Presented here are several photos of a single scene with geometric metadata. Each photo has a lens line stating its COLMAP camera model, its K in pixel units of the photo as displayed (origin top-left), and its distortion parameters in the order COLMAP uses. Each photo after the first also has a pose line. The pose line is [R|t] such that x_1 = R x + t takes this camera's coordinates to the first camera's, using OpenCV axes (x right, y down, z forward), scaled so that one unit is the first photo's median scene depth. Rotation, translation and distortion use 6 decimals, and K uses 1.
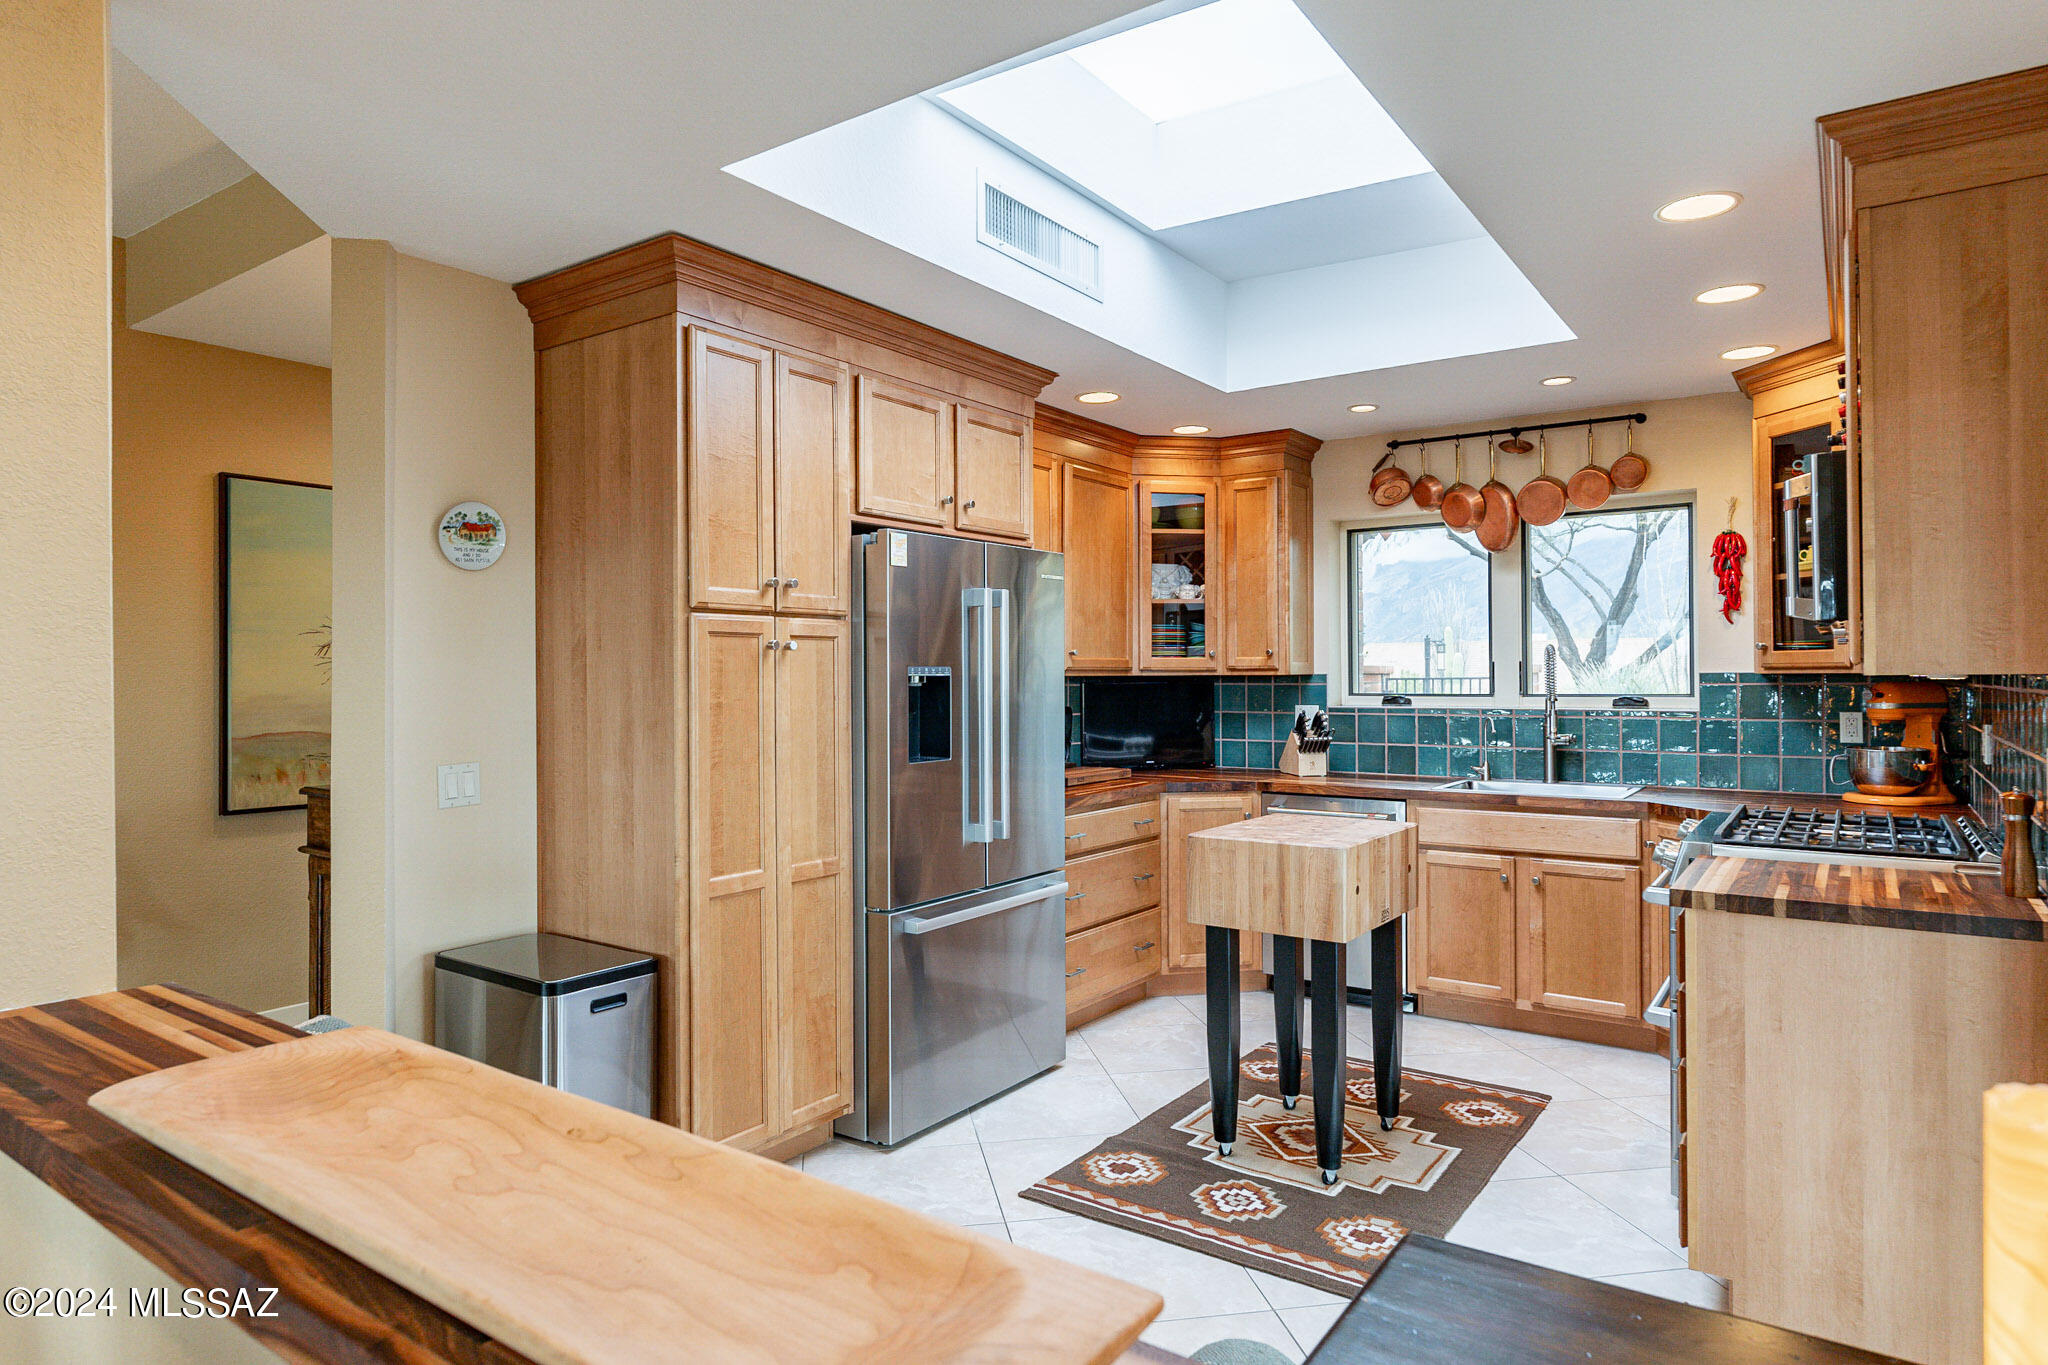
lens RADIAL K [[1170.1, 0, 1024.0], [0, 1170.1, 682.5], [0, 0, 1]] dist [-0.003150, -0.000060]
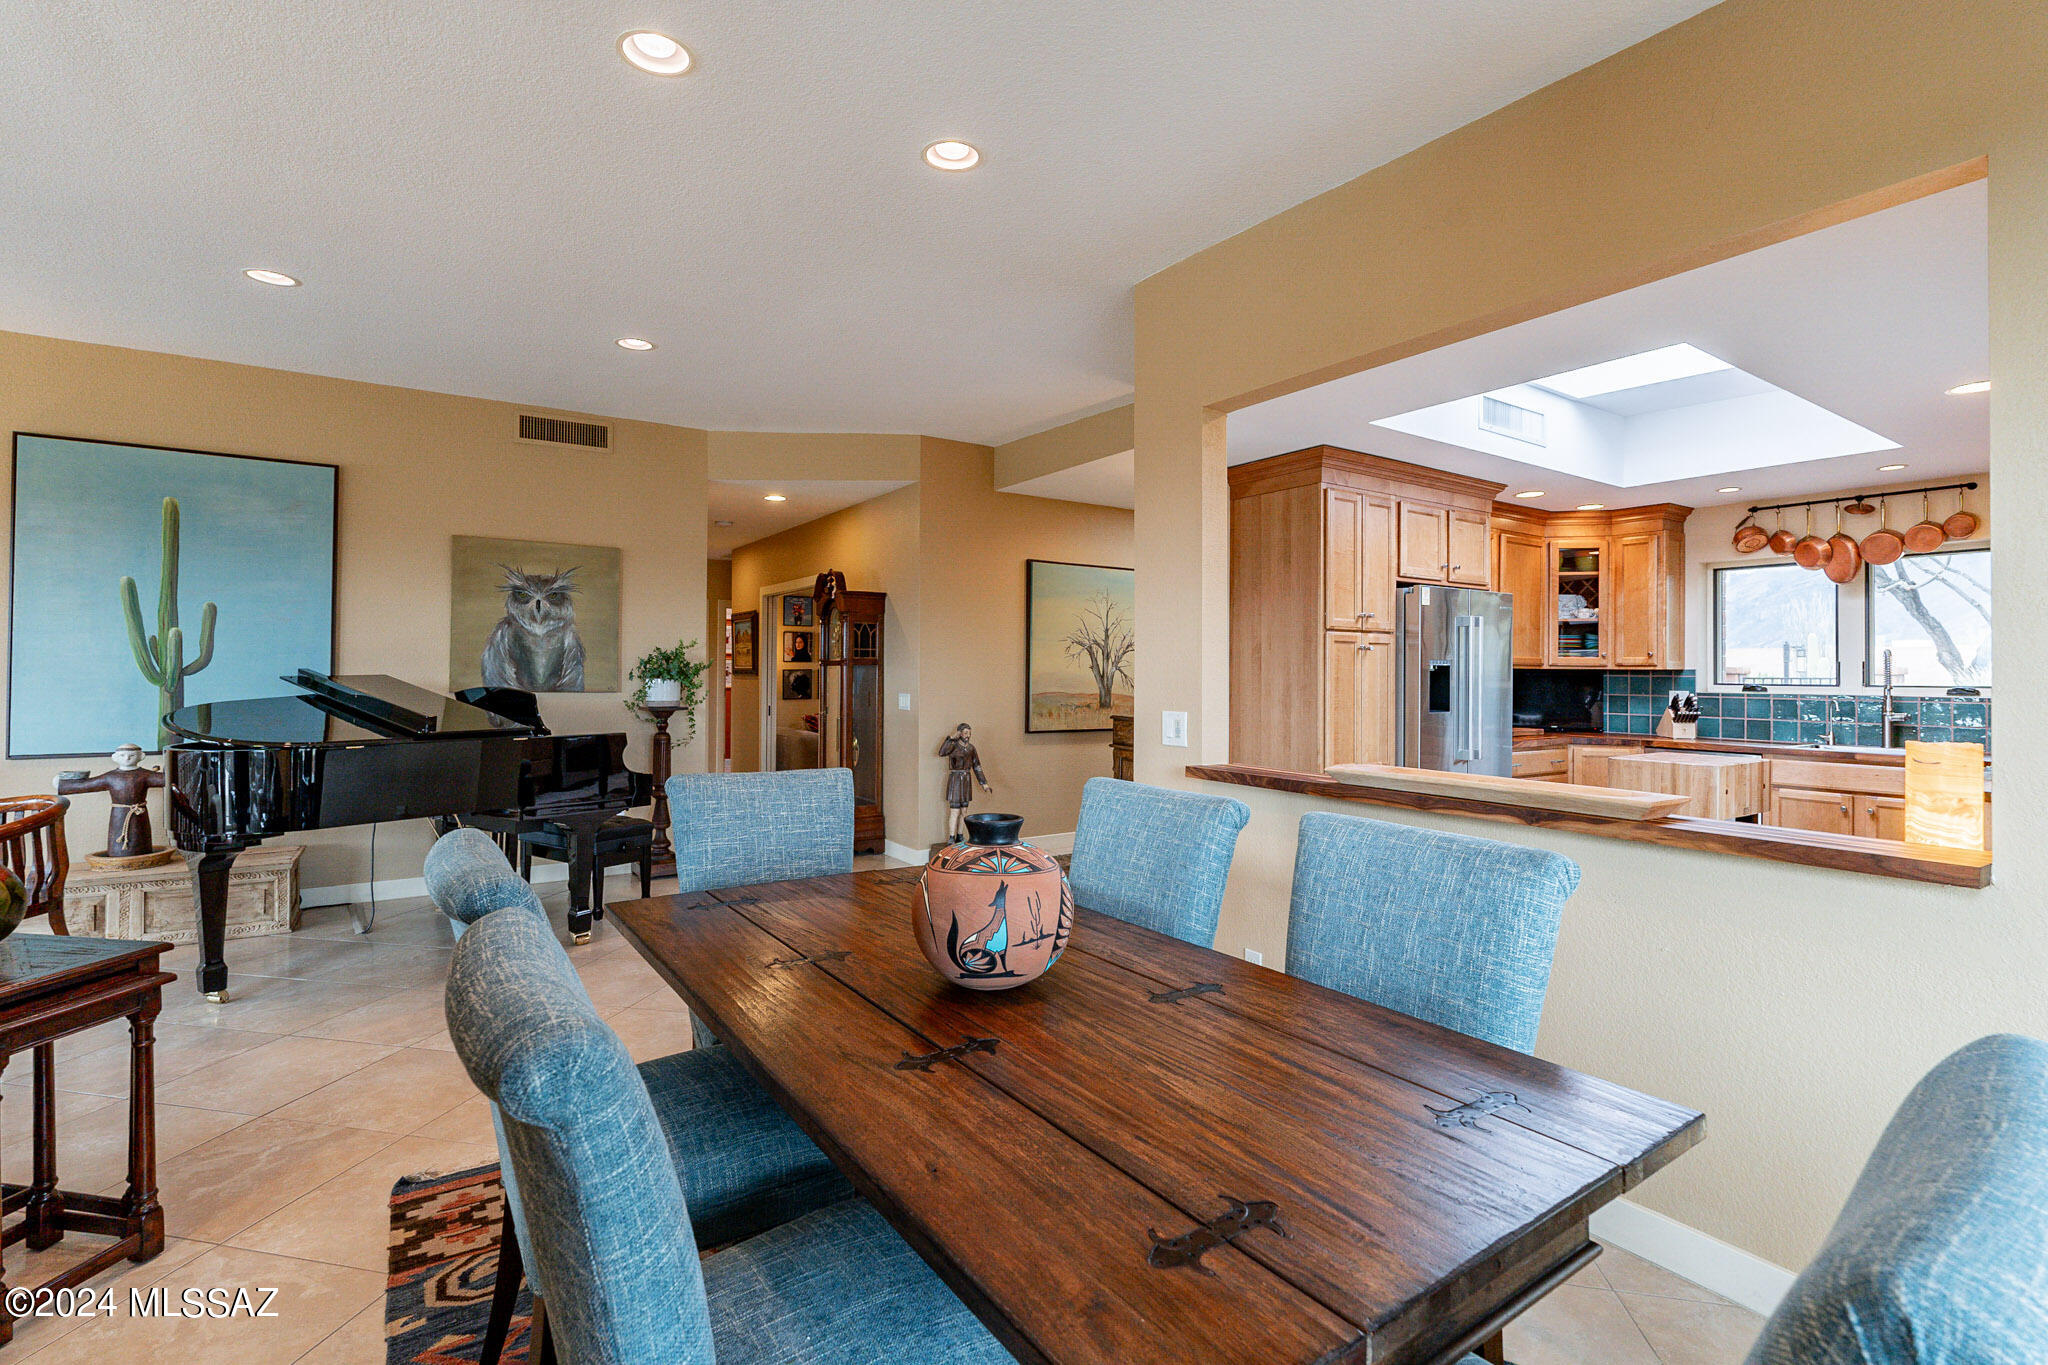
lens RADIAL K [[933.6, 0, 1011.4], [0, 933.6, 667.1], [0, 0, 1]] dist [0.000585, 0.000182]
pose [[0.934843, 0.010918, -0.354893, -0.133322], [-0.015184, 0.999842, -0.009238, 0.014677], [0.354736, 0.014025, 0.934861, -0.412855]]
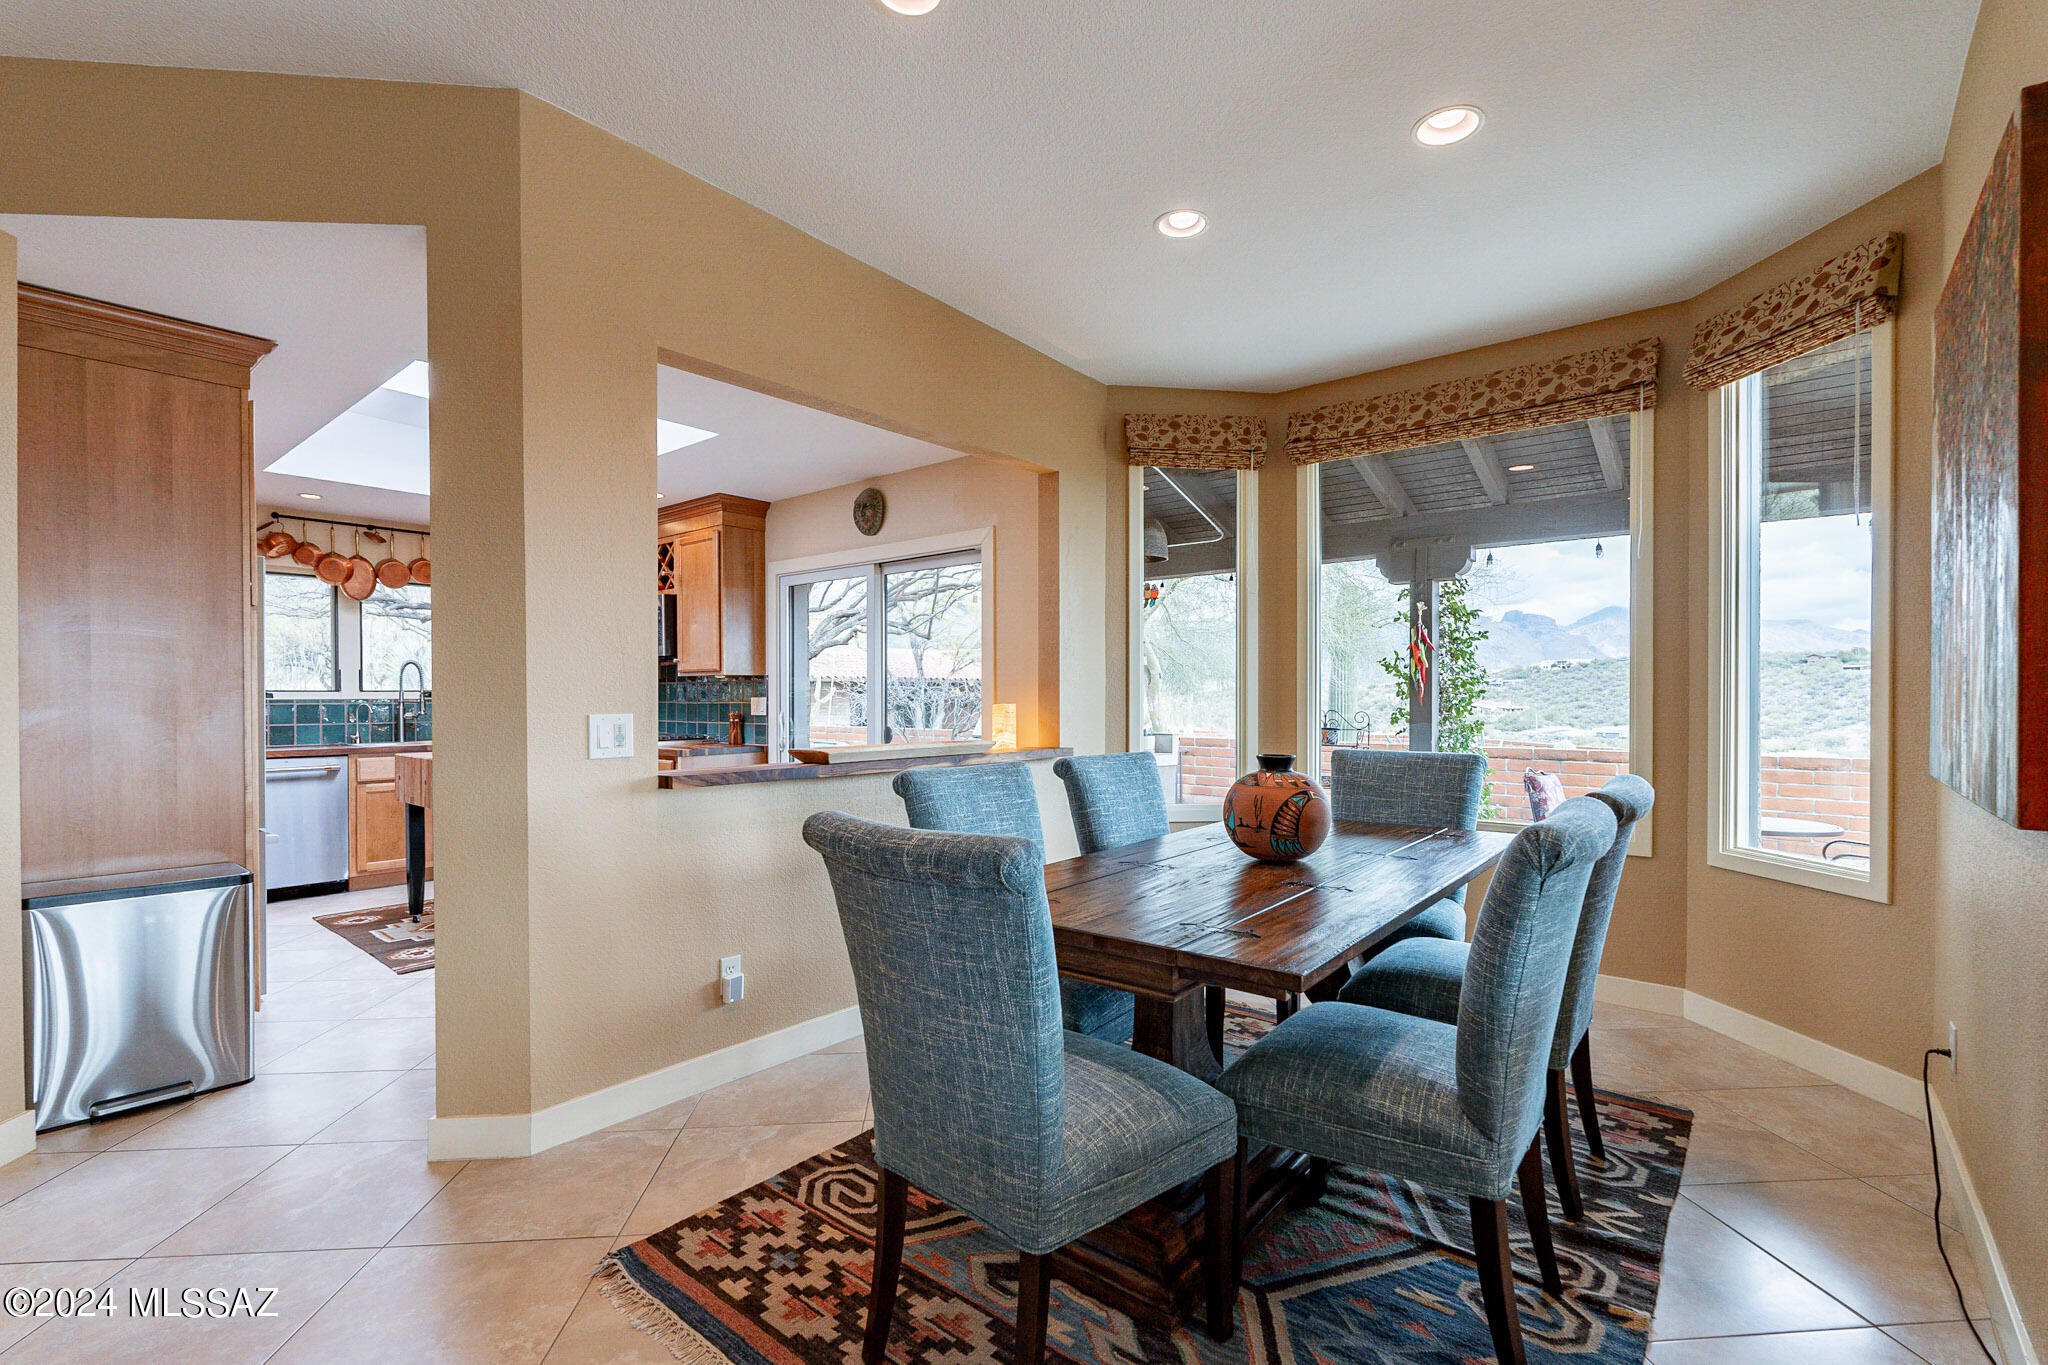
lens RADIAL K [[909.2, 0, 1017.5], [0, 909.2, 703.7], [0, 0, 1]] dist [-0.000909, 0.000077]
pose [[0.090574, -0.002793, 0.995886, -0.753881], [0.005290, 0.999983, 0.002323, 0.031847], [-0.995876, 0.005058, 0.090587, -0.002766]]
